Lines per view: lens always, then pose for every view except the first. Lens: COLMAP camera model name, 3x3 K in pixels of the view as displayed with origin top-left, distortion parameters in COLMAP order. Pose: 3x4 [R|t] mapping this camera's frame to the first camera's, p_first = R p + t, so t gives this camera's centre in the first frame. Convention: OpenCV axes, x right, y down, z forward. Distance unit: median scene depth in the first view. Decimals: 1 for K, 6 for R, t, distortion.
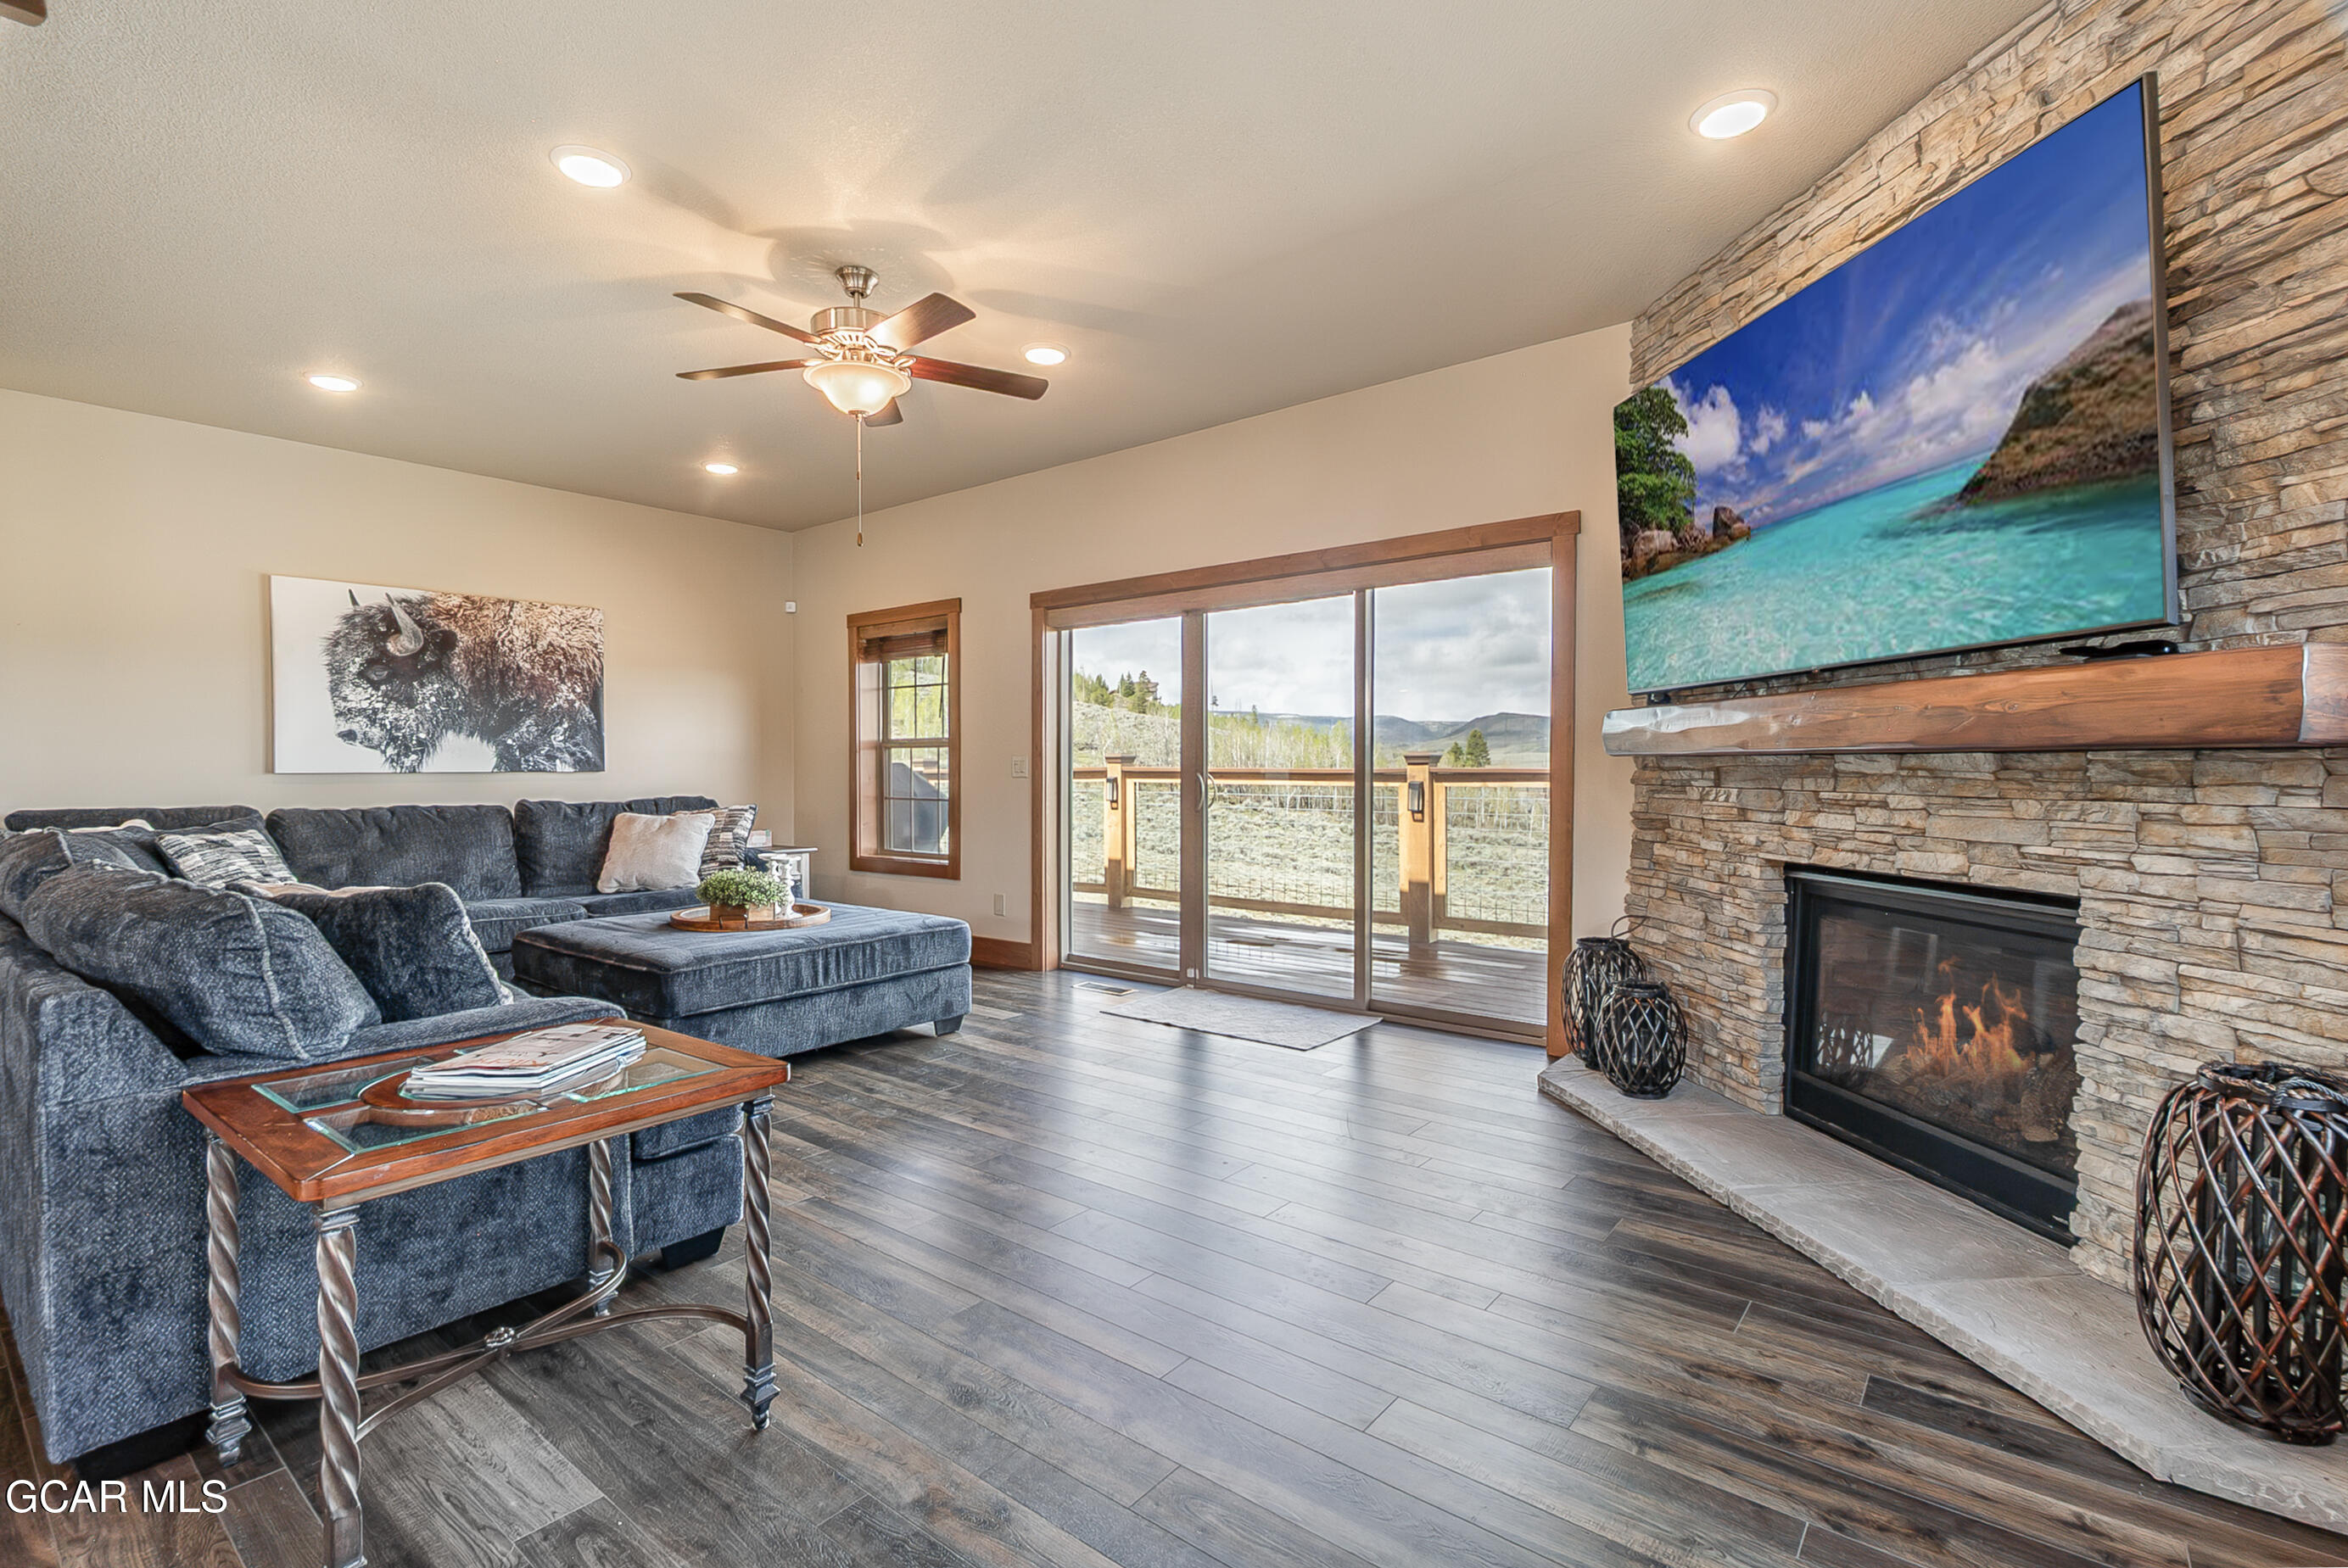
lens RADIAL K [[1063.4, 0, 1138.8], [0, 1063.4, 785.8], [0, 0, 1]] dist [-0.001262, 0.000122]
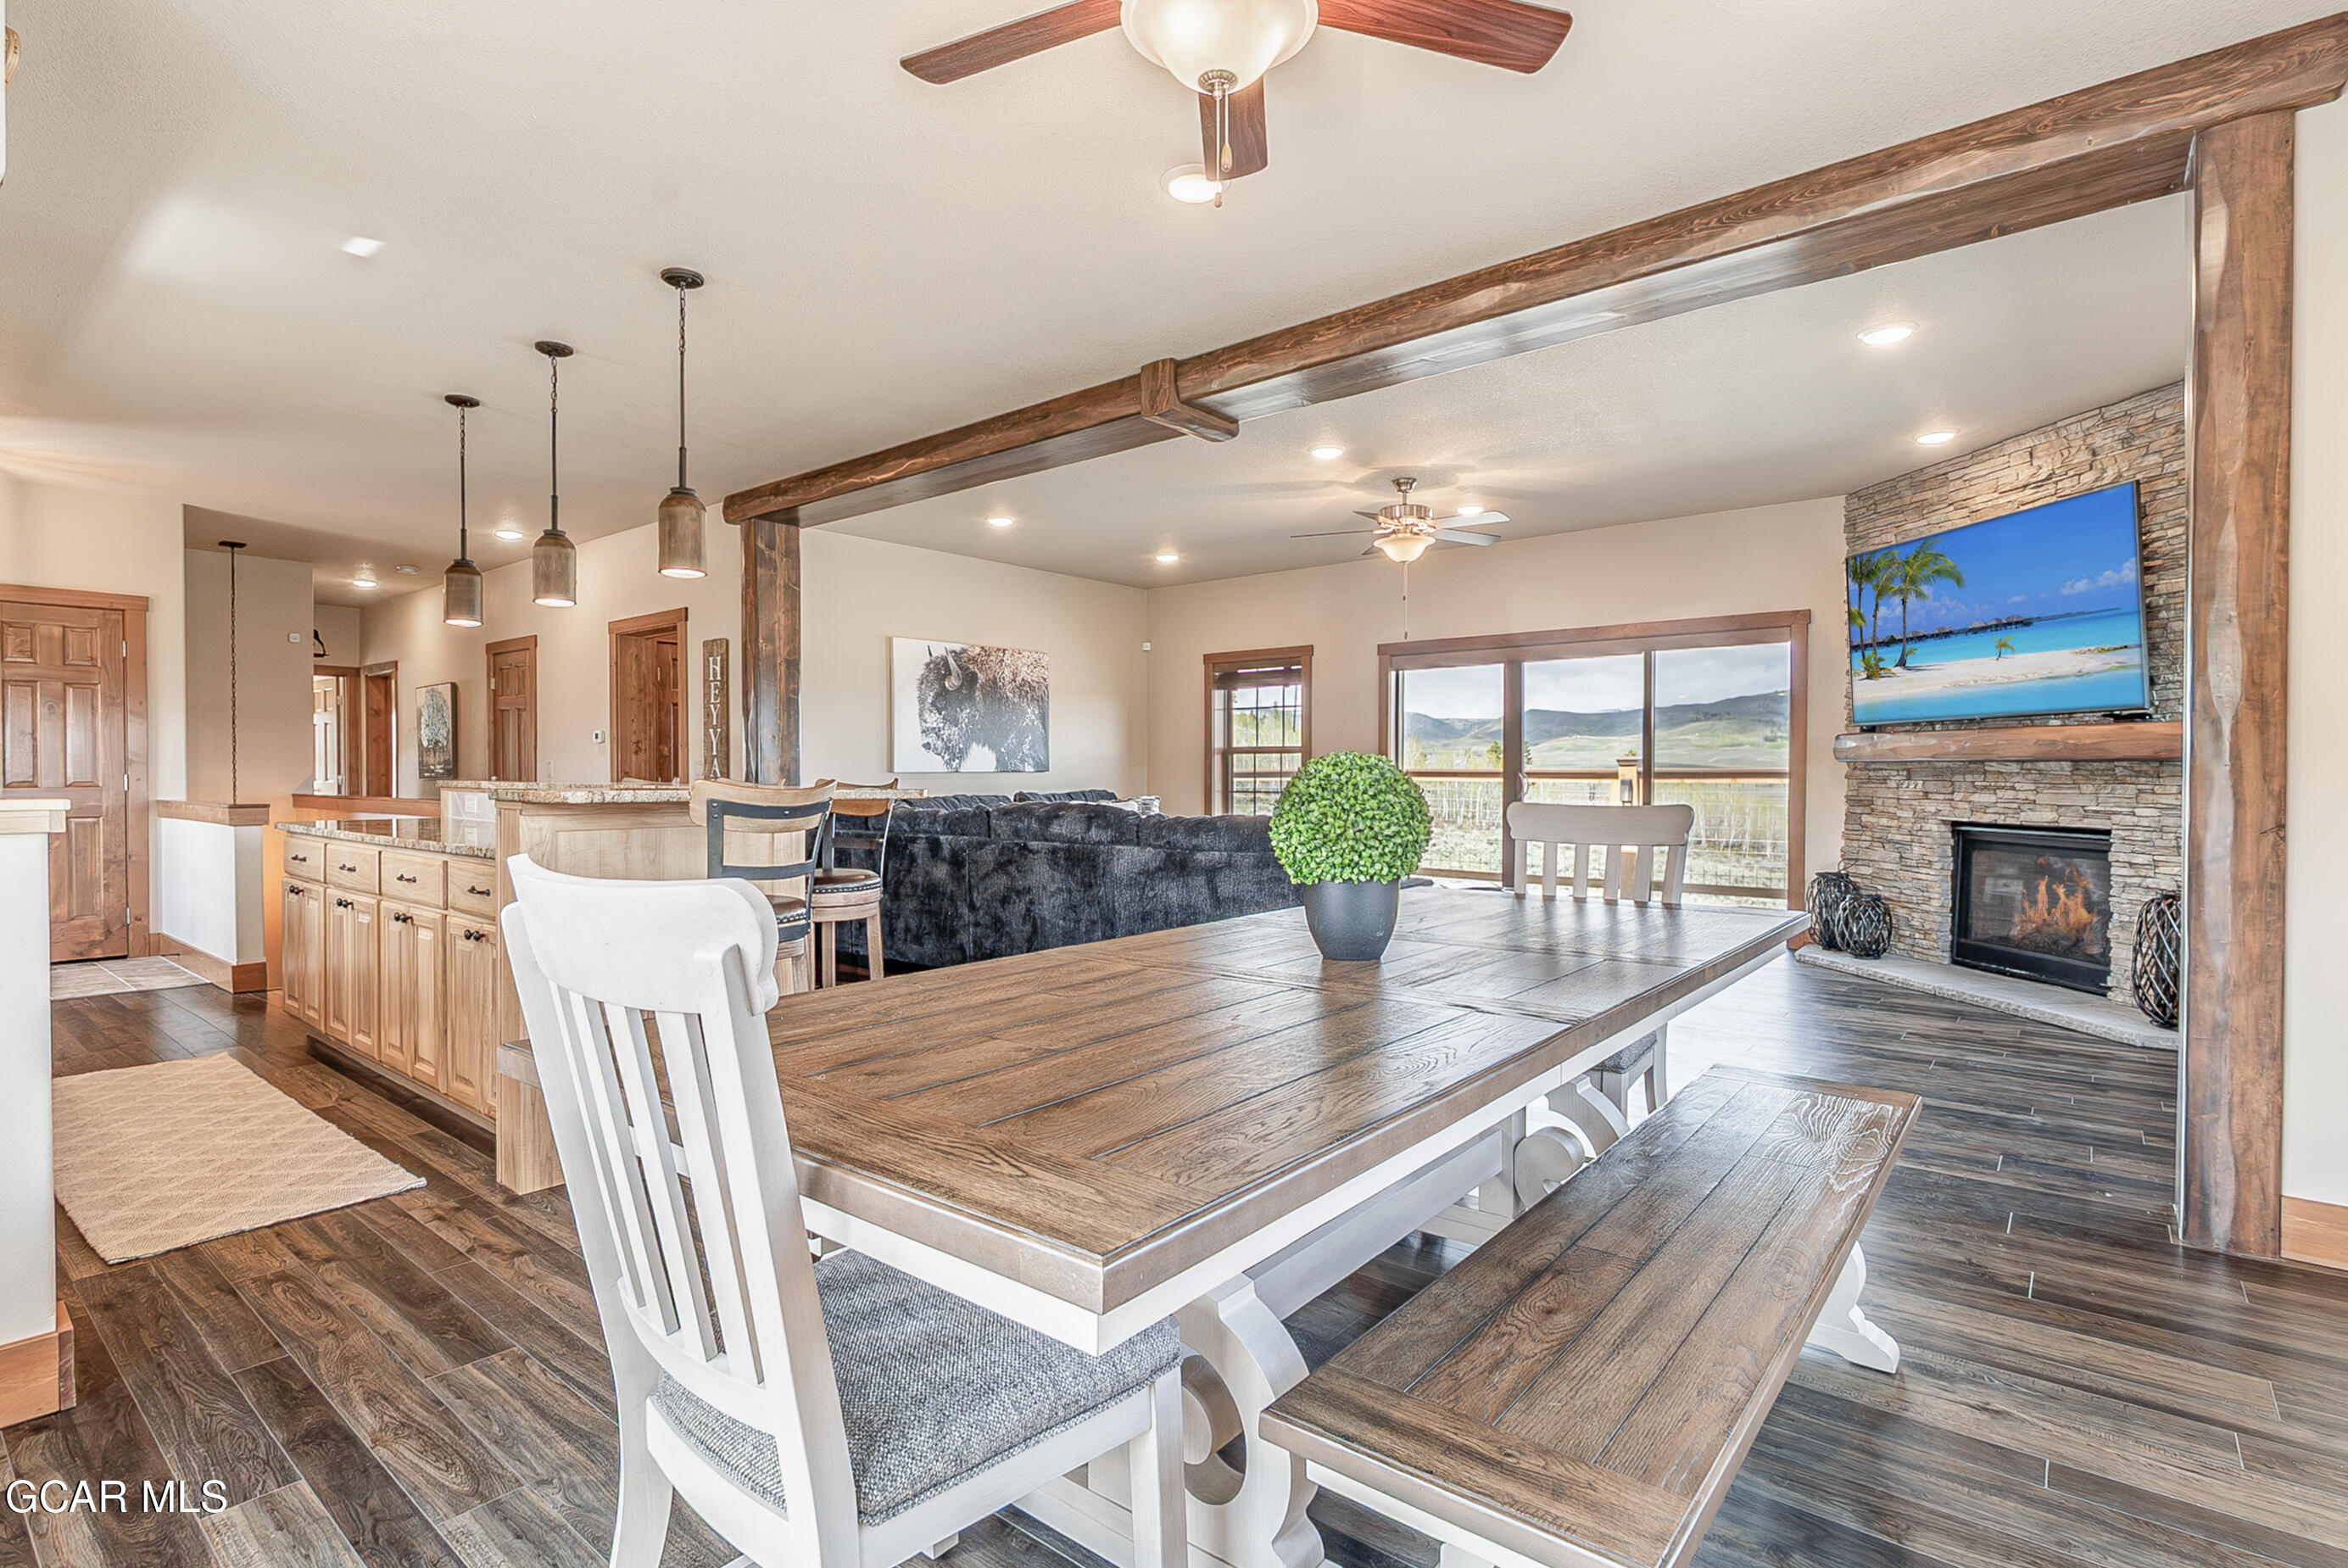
lens RADIAL K [[1144.6, 0, 1130.5], [0, 1144.6, 782.6], [0, 0, 1]] dist [-0.000910, -0.000680]
pose [[0.999998, 0.000206, -0.002207, -0.746957], [-0.000216, 0.999991, -0.004227, 0.014003], [0.002206, 0.004228, 0.999989, -0.899755]]
